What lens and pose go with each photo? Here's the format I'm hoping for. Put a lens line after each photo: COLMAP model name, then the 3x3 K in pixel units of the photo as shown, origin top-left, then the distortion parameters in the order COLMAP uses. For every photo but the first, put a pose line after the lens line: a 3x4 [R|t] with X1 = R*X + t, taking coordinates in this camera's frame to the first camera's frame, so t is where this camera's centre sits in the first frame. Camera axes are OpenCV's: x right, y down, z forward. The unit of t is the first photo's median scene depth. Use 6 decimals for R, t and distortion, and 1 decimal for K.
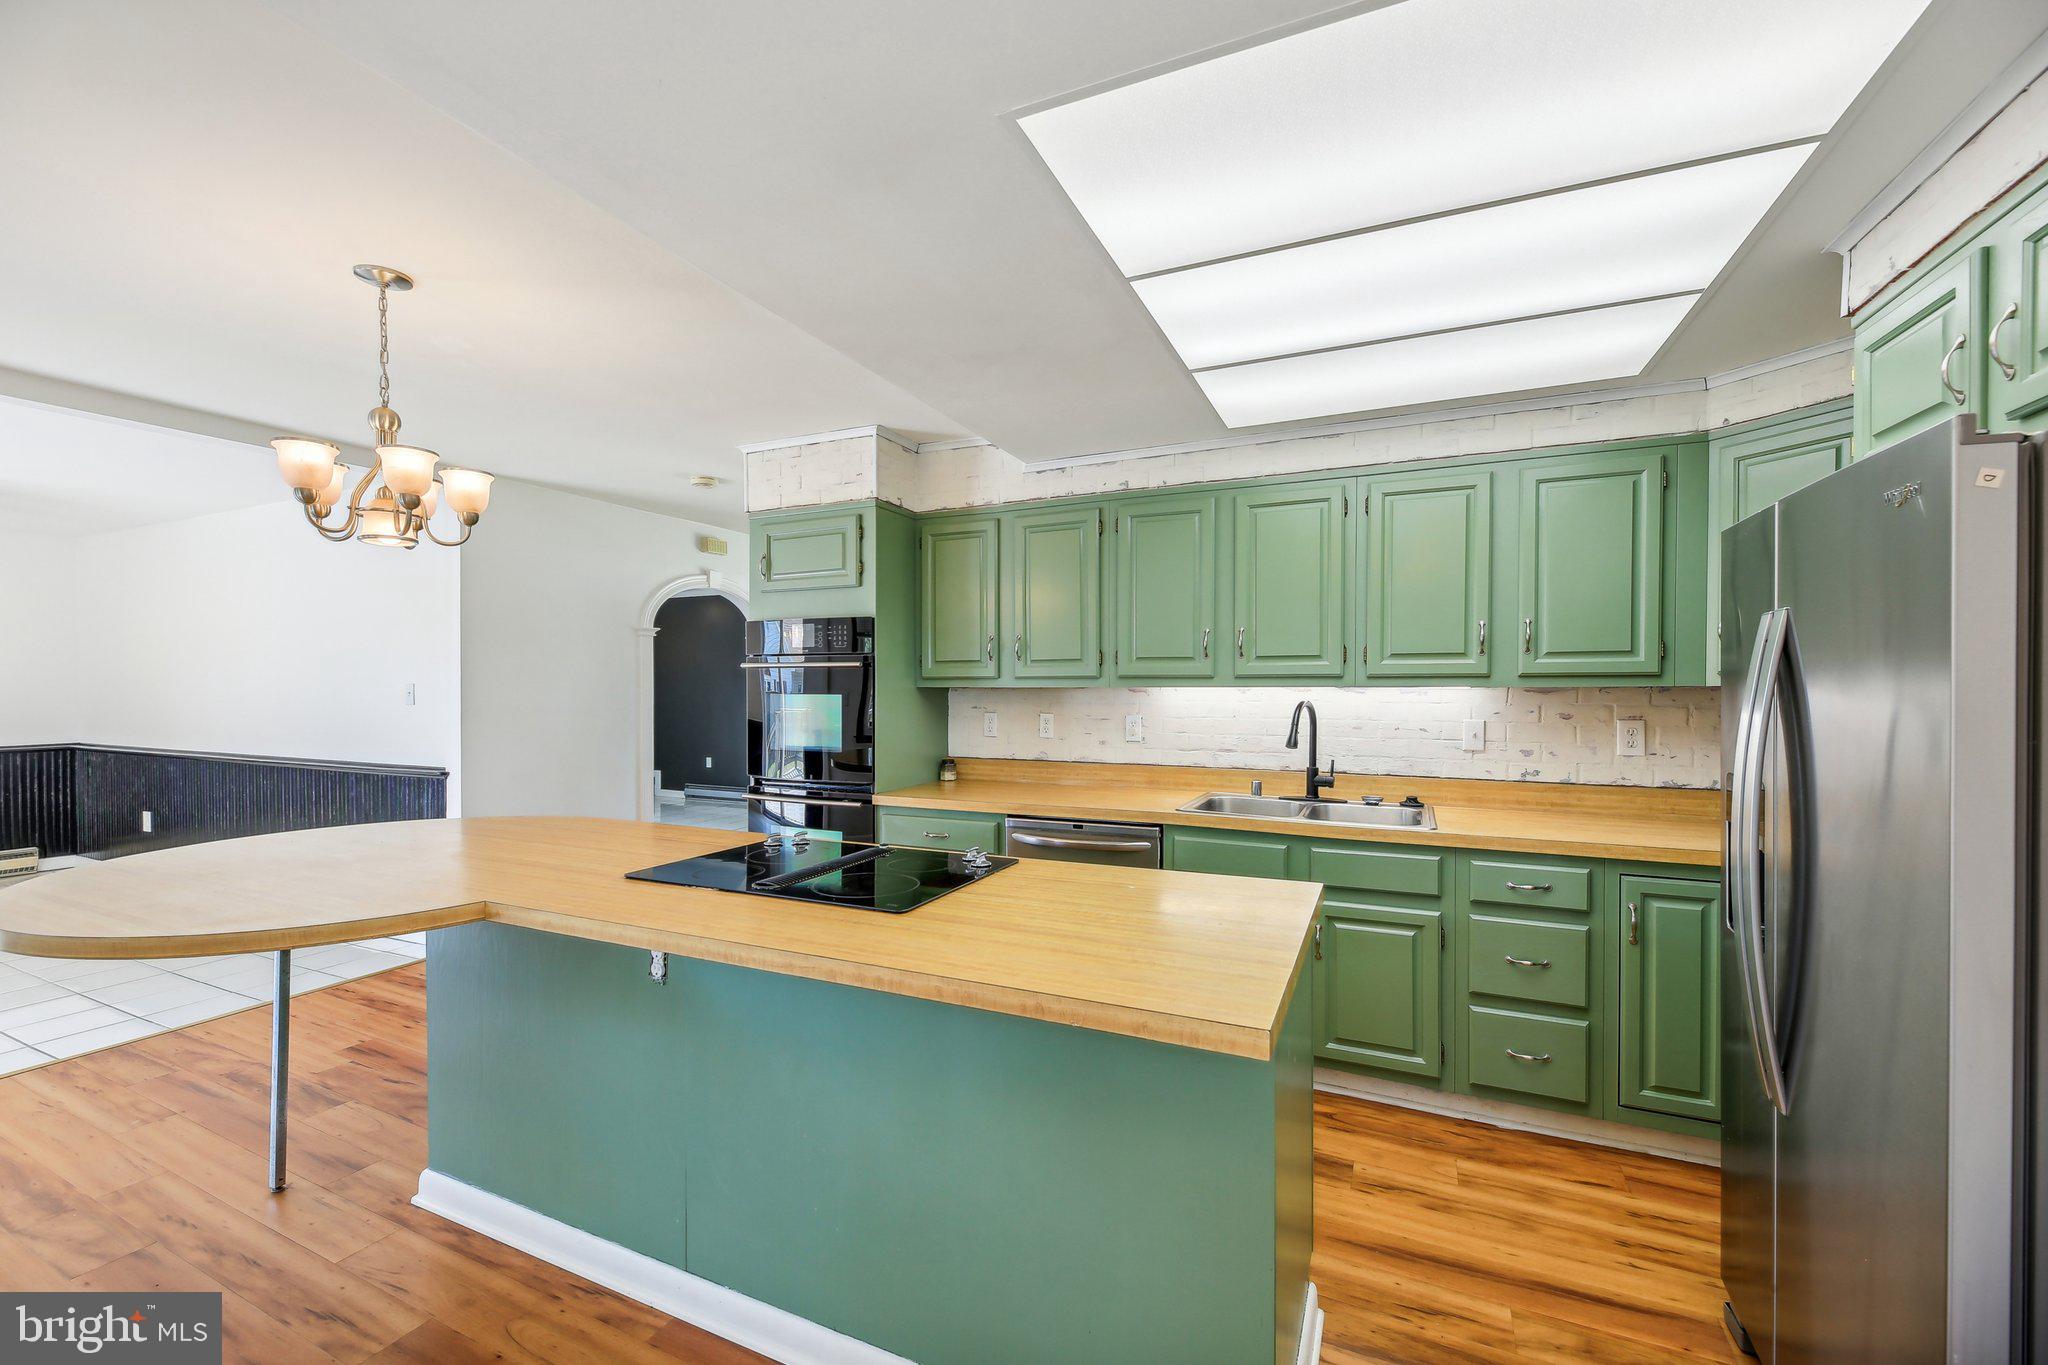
lens RADIAL K [[841.4, 0, 1024.0], [0, 841.4, 682.5], [0, 0, 1]] dist [0.000697, 0.000002]
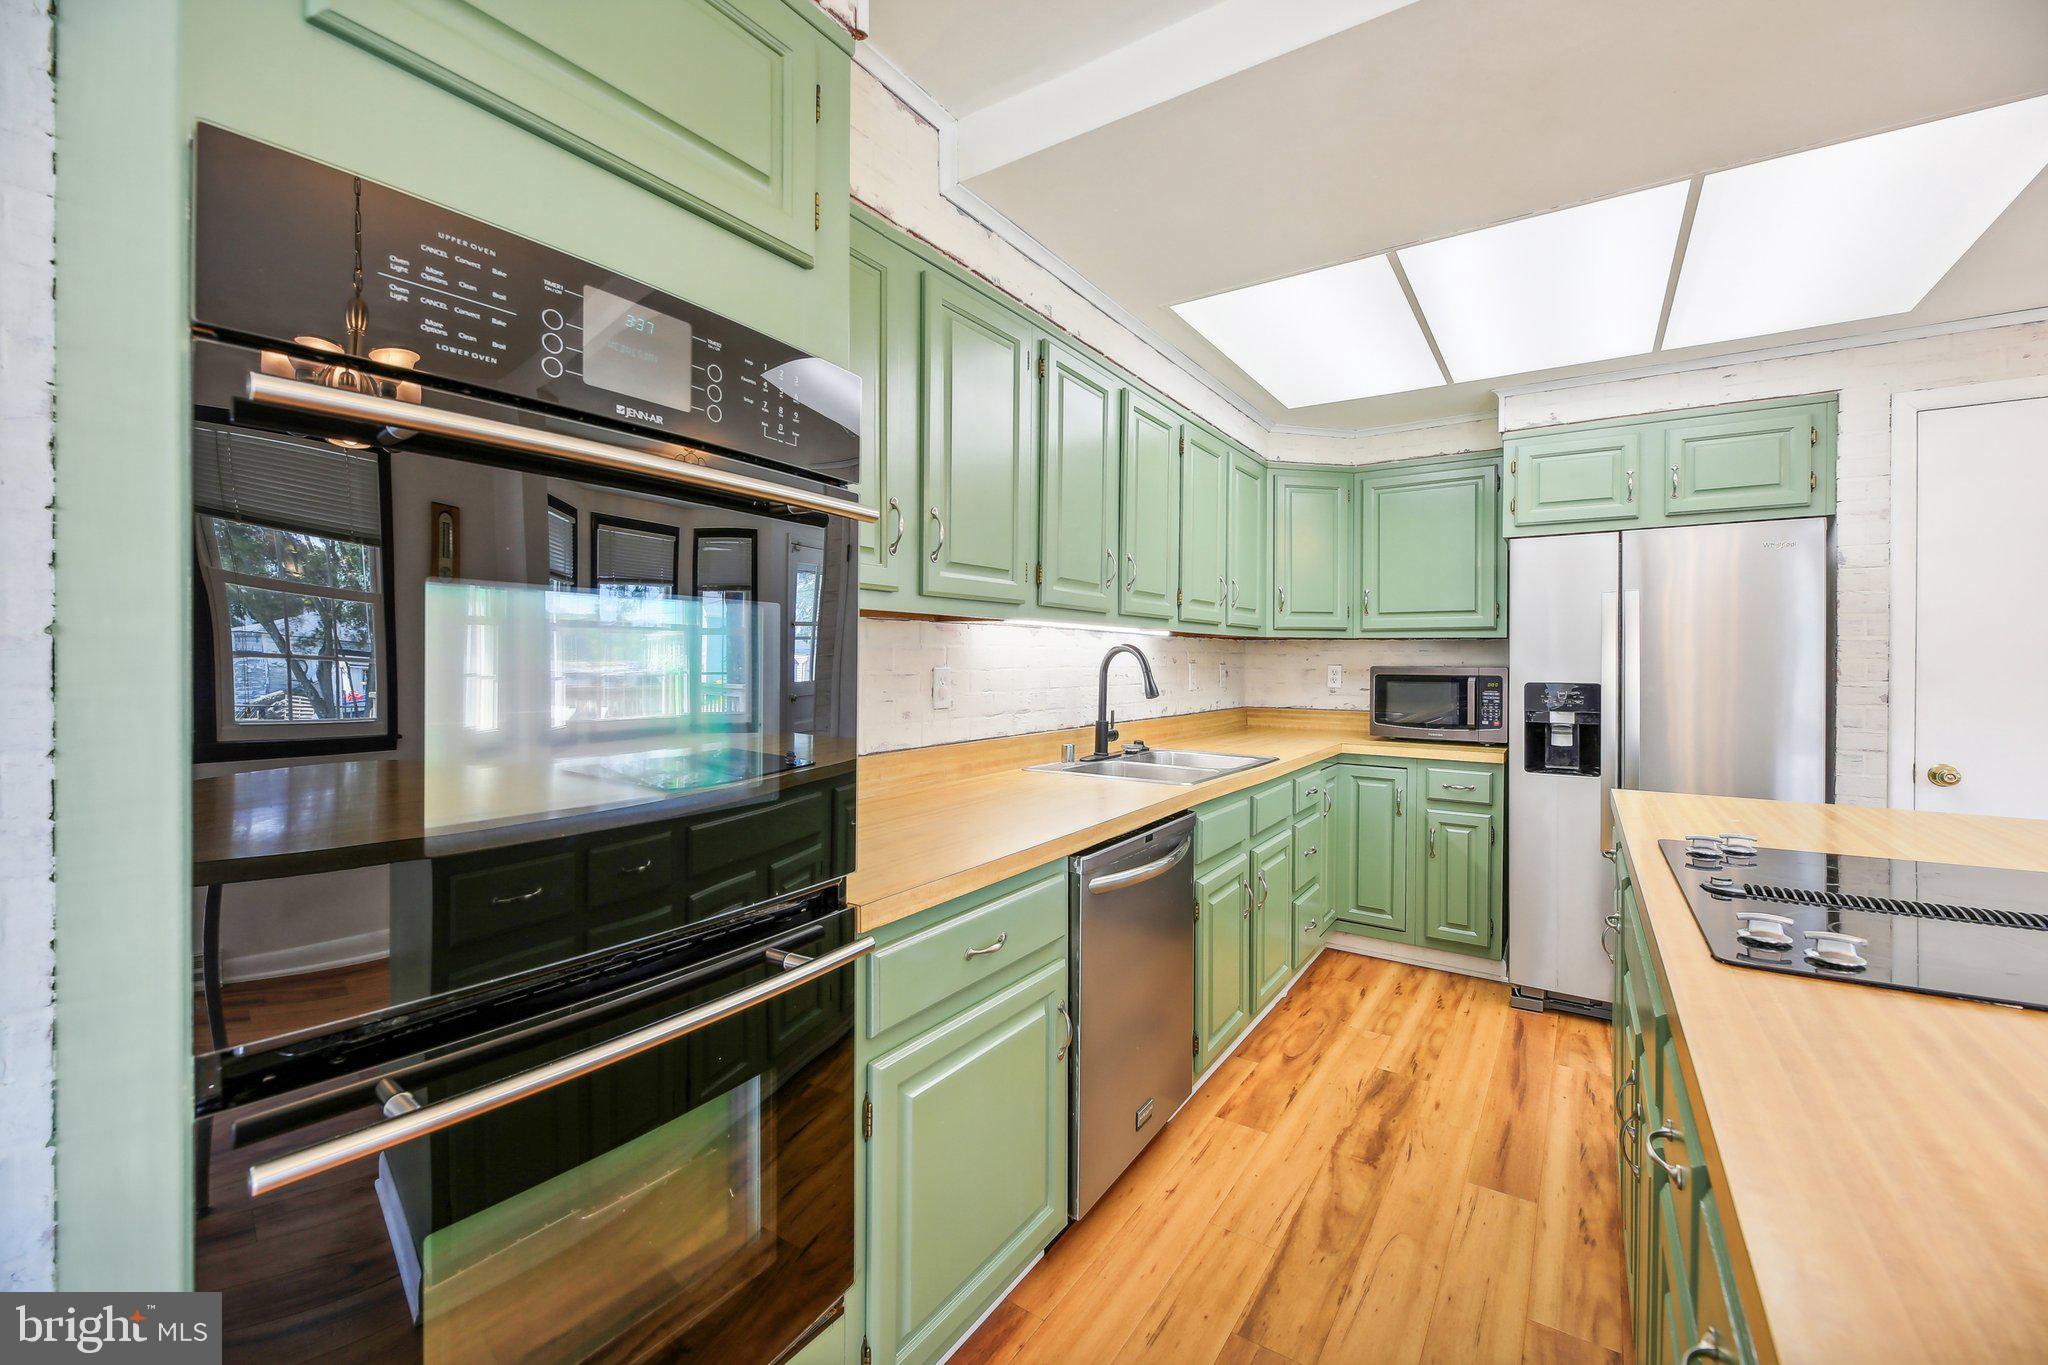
lens RADIAL K [[830.5, 0, 1022.6], [0, 830.5, 661.0], [0, 0, 1]] dist [0.001567, 0.000153]
pose [[0.161955, 0.000618, 0.986798, -0.696462], [-0.003234, 0.999995, -0.000096, 0.049365], [-0.986793, -0.003176, 0.161956, 1.221910]]
